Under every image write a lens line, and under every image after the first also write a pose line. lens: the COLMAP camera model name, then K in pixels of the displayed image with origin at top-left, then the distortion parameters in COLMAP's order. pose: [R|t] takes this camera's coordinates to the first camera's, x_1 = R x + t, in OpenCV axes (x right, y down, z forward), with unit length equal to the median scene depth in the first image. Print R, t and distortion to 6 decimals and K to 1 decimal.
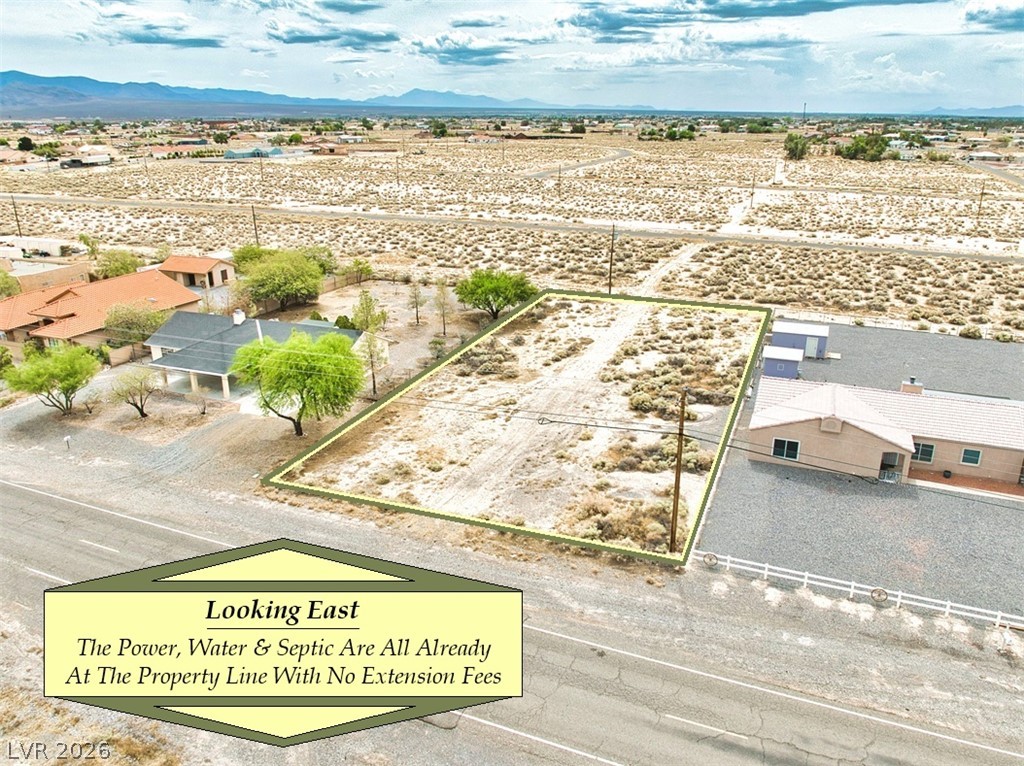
lens RADIAL K [[753.3, 0, 516.0], [0, 753.3, 384.7], [0, 0, 1]] dist [-0.039868, -0.007293]
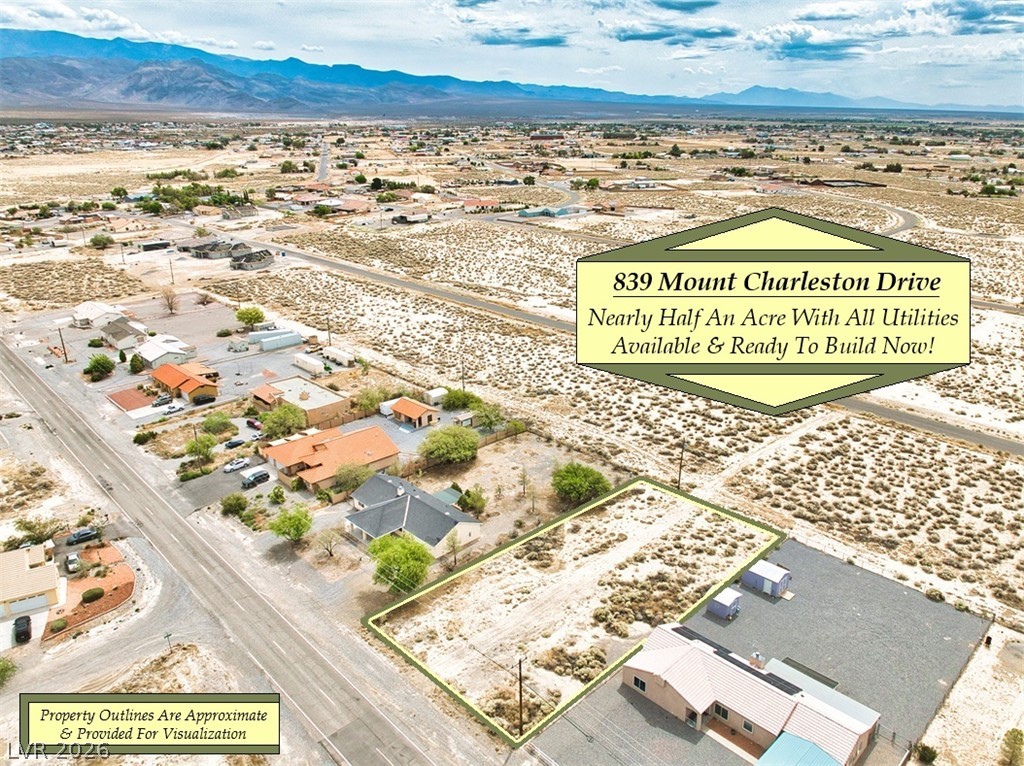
lens RADIAL K [[741.0, 0, 515.4], [0, 741.0, 396.7], [0, 0, 1]] dist [-0.044402, -0.003035]
pose [[0.915586, 0.140410, -0.376813, 0.418455], [-0.132275, 0.990073, 0.047523, -0.380888], [0.379745, 0.006332, 0.925069, -0.386772]]
